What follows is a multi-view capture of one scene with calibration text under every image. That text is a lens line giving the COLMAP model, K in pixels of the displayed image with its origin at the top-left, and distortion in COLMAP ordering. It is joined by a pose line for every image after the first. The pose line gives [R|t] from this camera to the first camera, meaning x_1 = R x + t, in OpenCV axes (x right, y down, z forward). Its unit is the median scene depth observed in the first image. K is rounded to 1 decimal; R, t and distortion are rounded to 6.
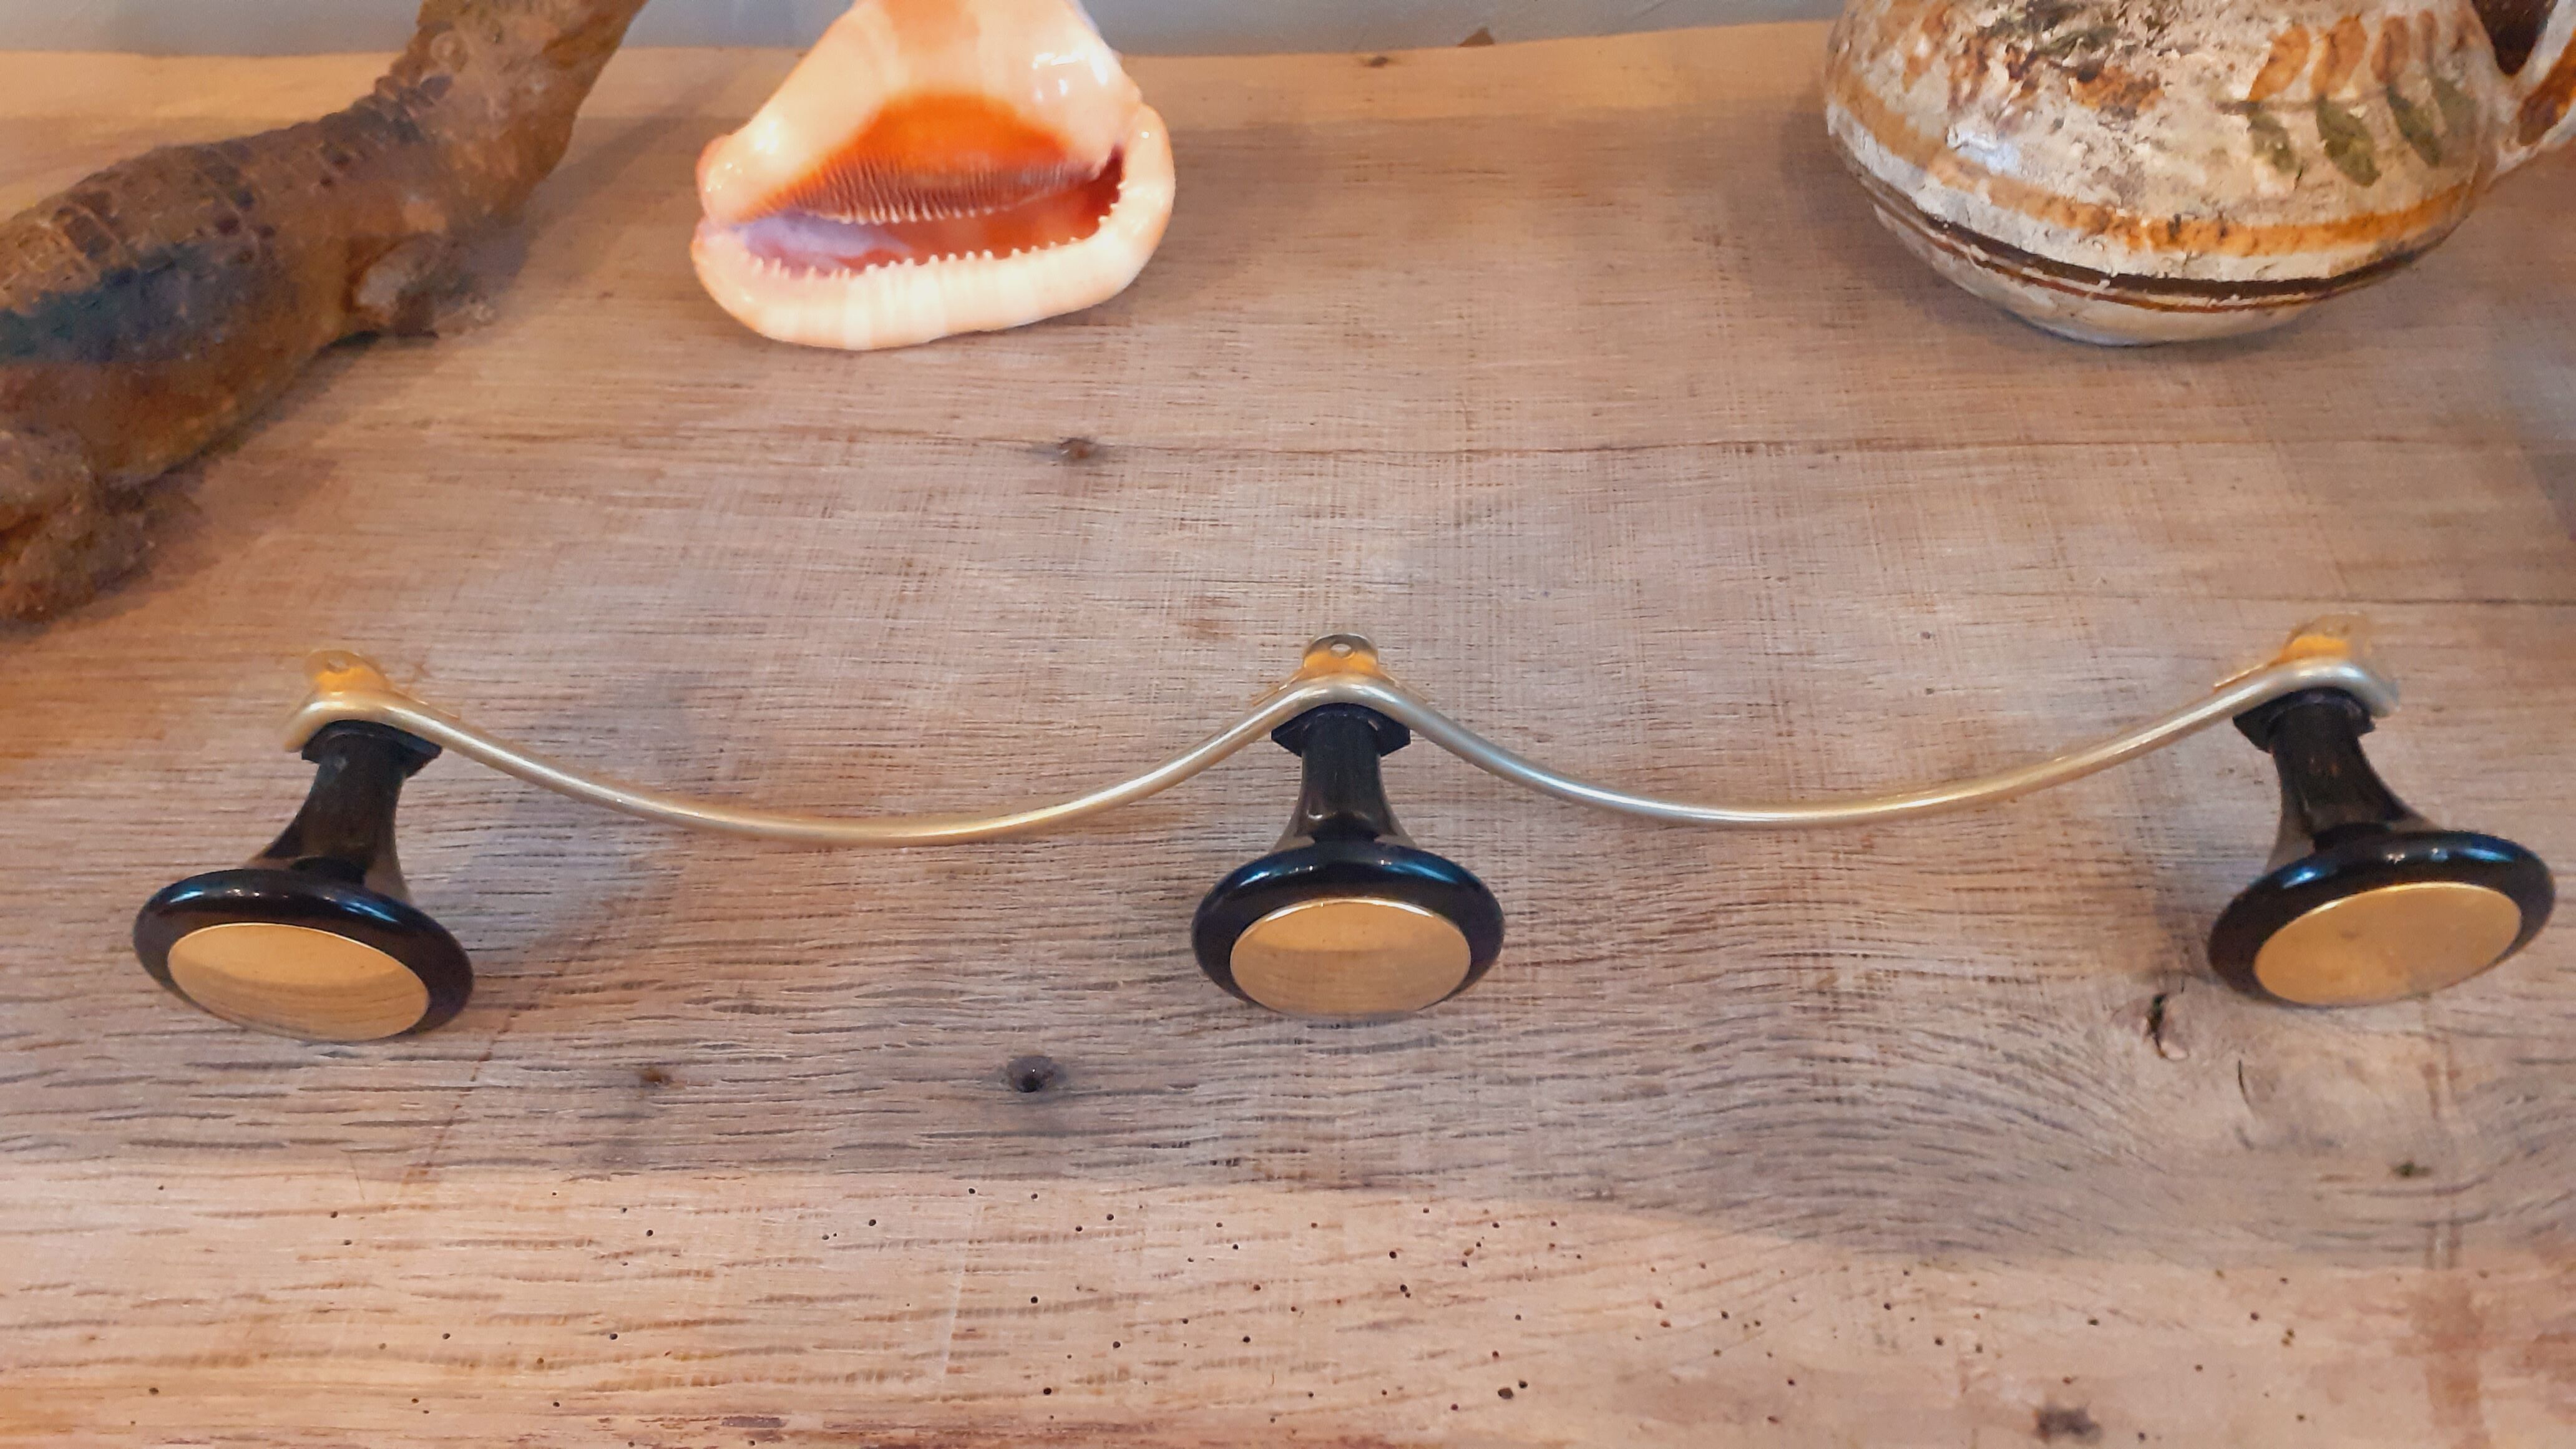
lens RADIAL K [[2058.8, 0, 1299.6], [0, 2058.8, 749.1], [0, 0, 1]] dist [0.038721, -0.044050]
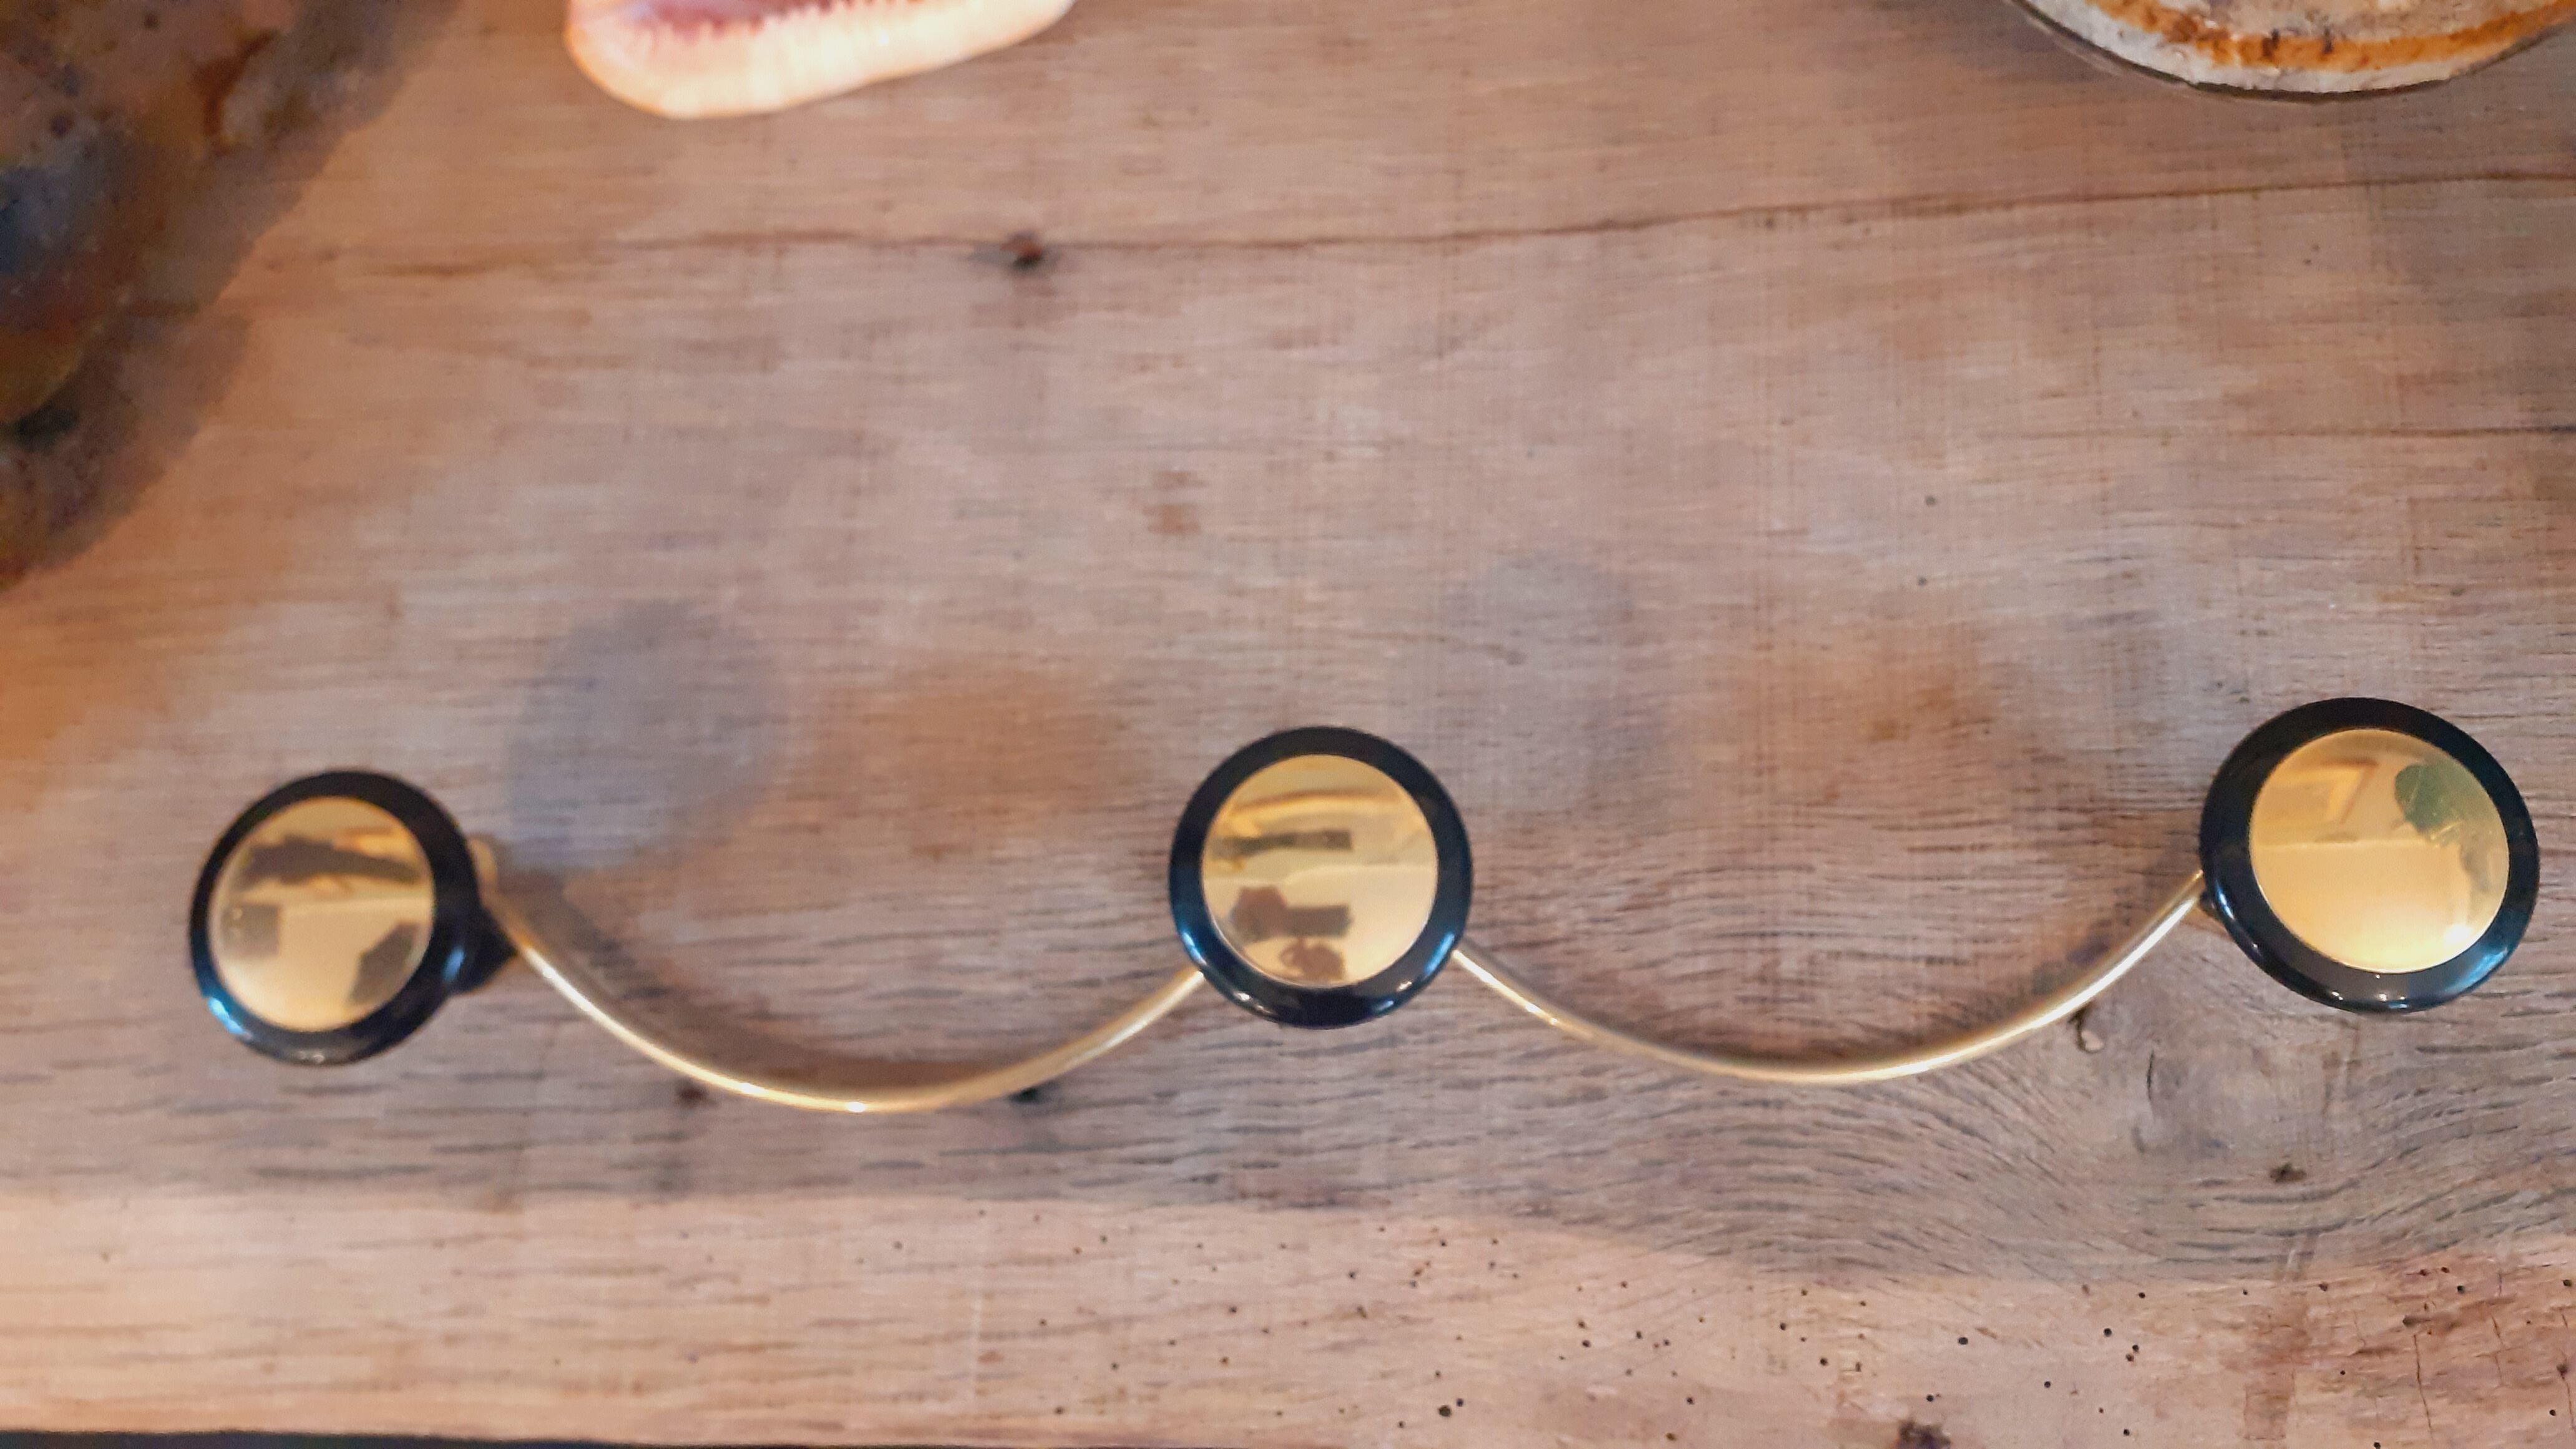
lens RADIAL K [[2106.5, 0, 1304.9], [0, 2106.5, 713.3], [0, 0, 1]] dist [0.025504, -0.042086]
pose [[0.997920, -0.024210, -0.059745, 0.084486], [0.049795, 0.878077, 0.475921, -0.511823], [0.040939, -0.477906, 0.877457, 0.108760]]
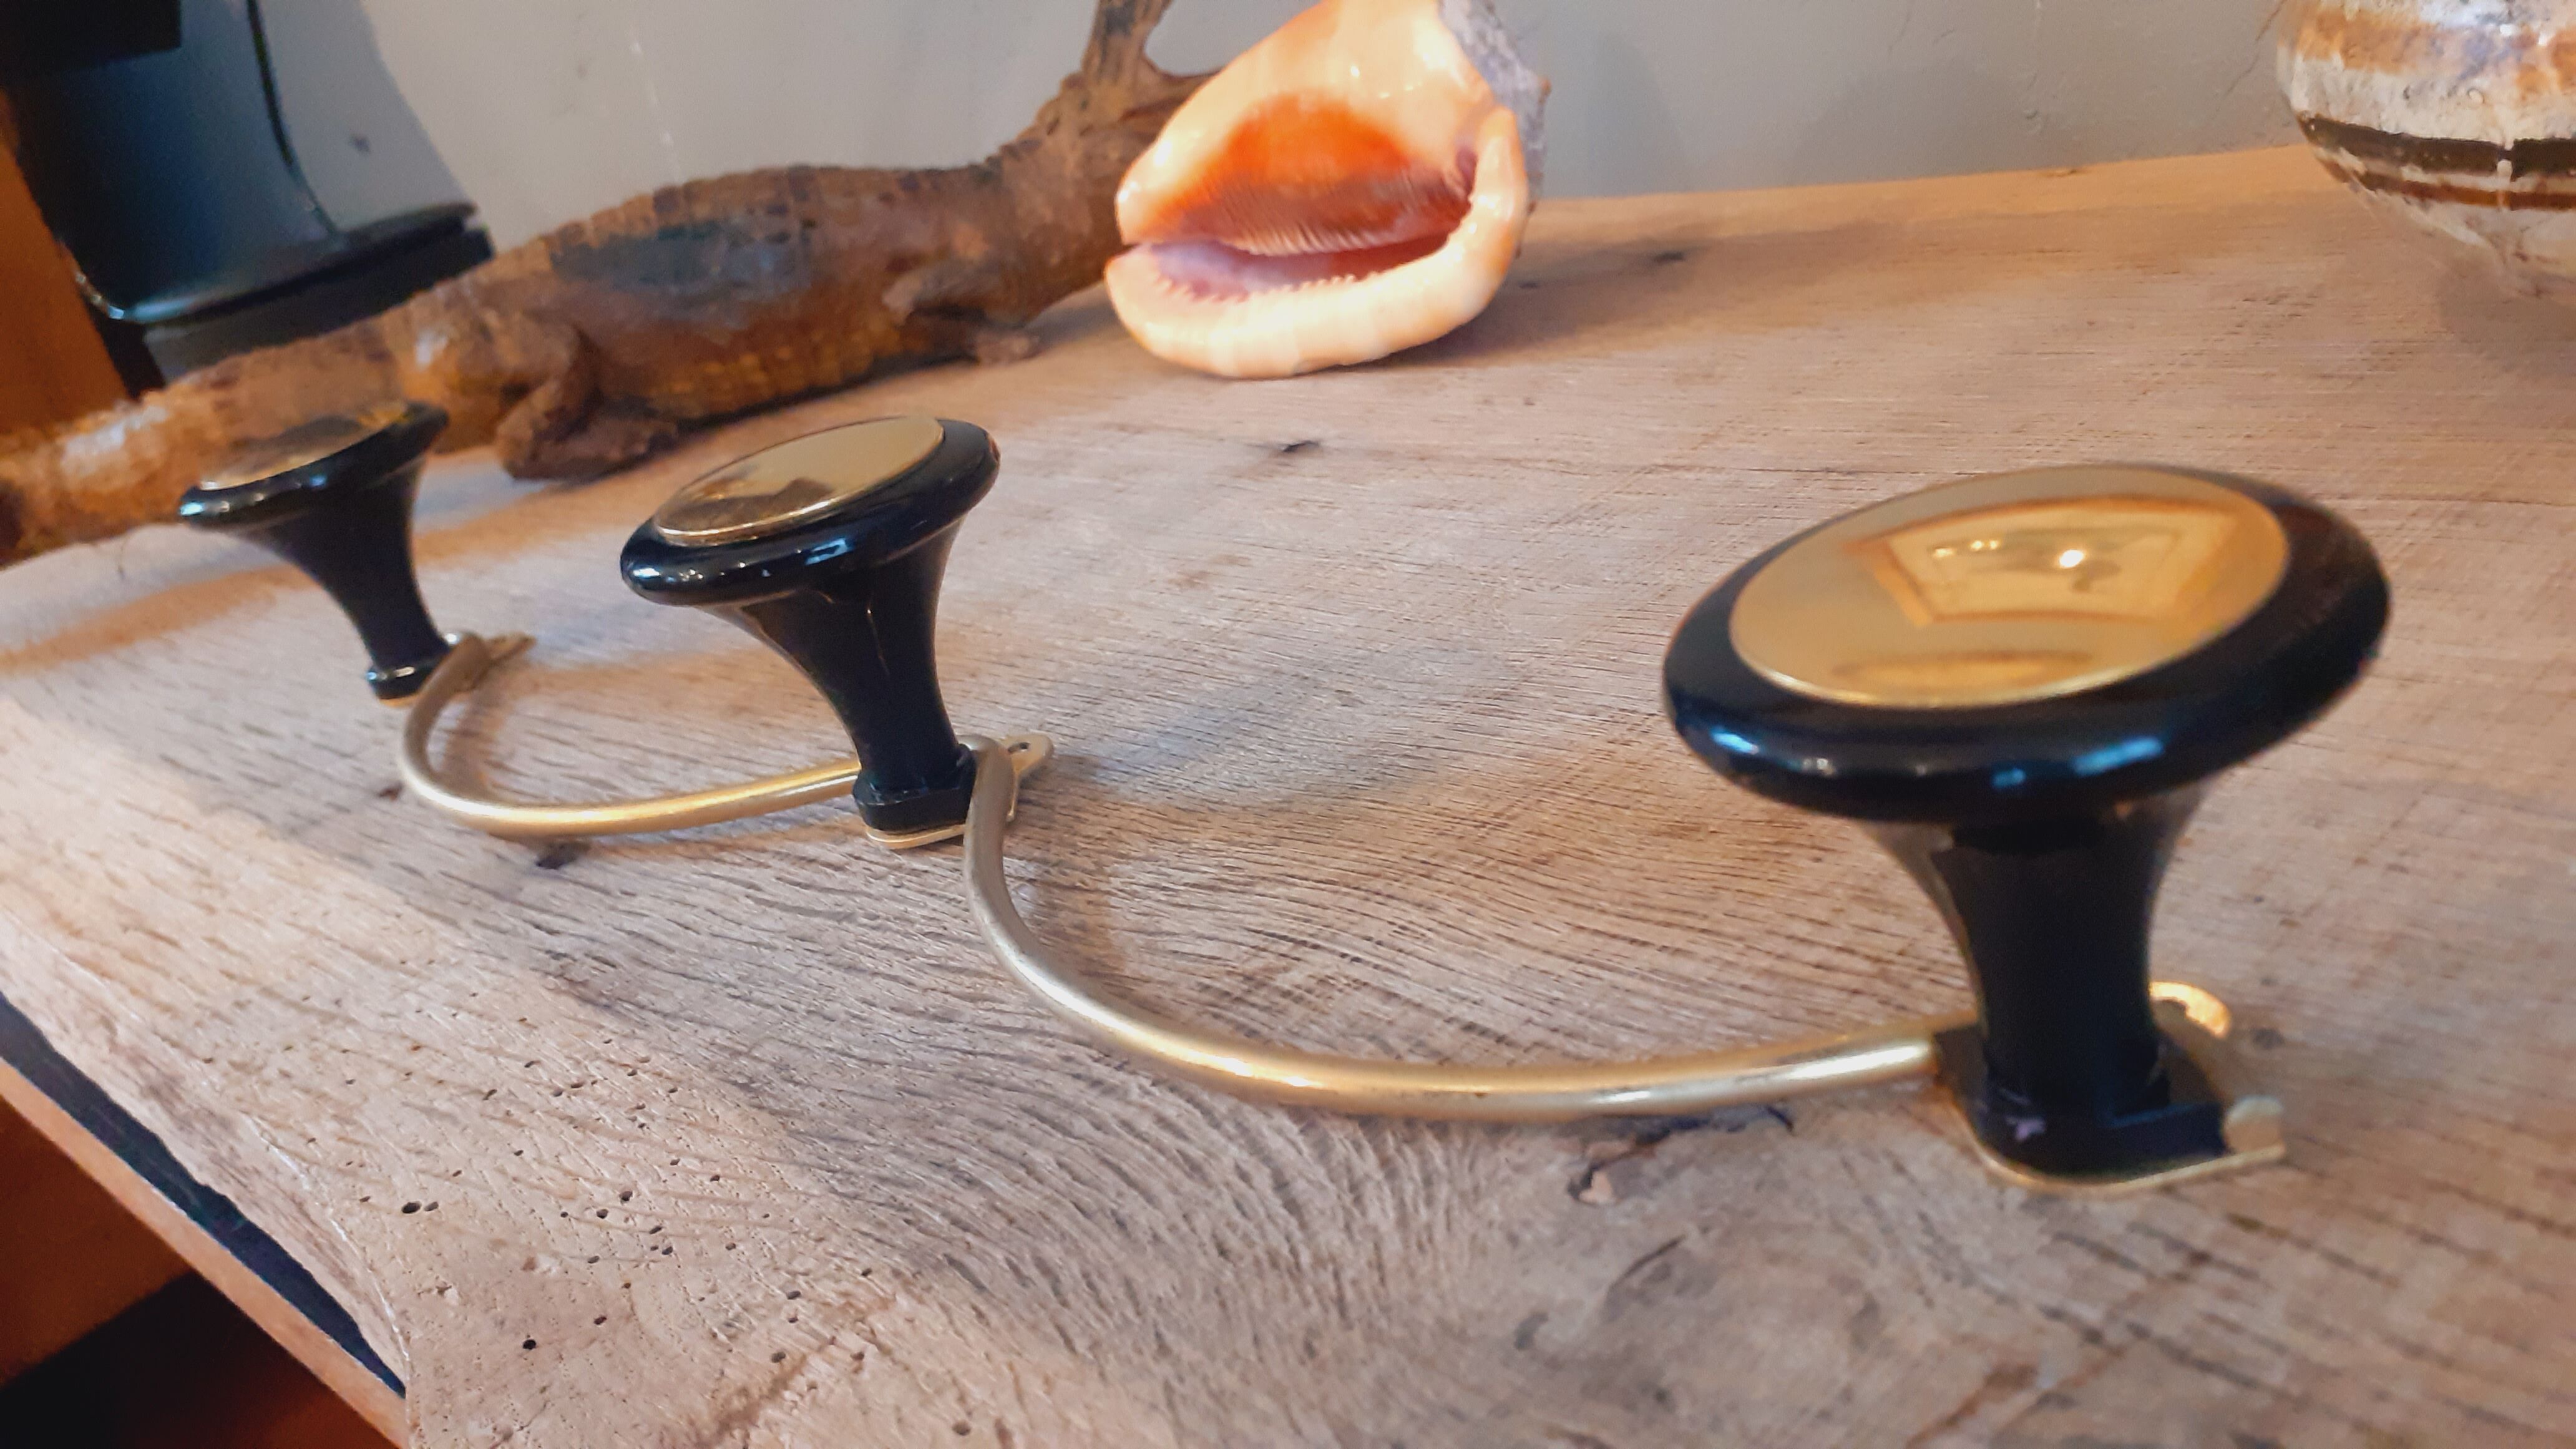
lens RADIAL K [[2058.8, 0, 1334.4], [0, 2058.8, 793.0], [0, 0, 1]] dist [0.038721, -0.044050]
pose [[0.709565, 0.147362, -0.689058, 0.688030], [-0.318681, 0.939276, -0.127292, 0.133009], [0.628458, 0.309912, 0.713439, 0.526658]]
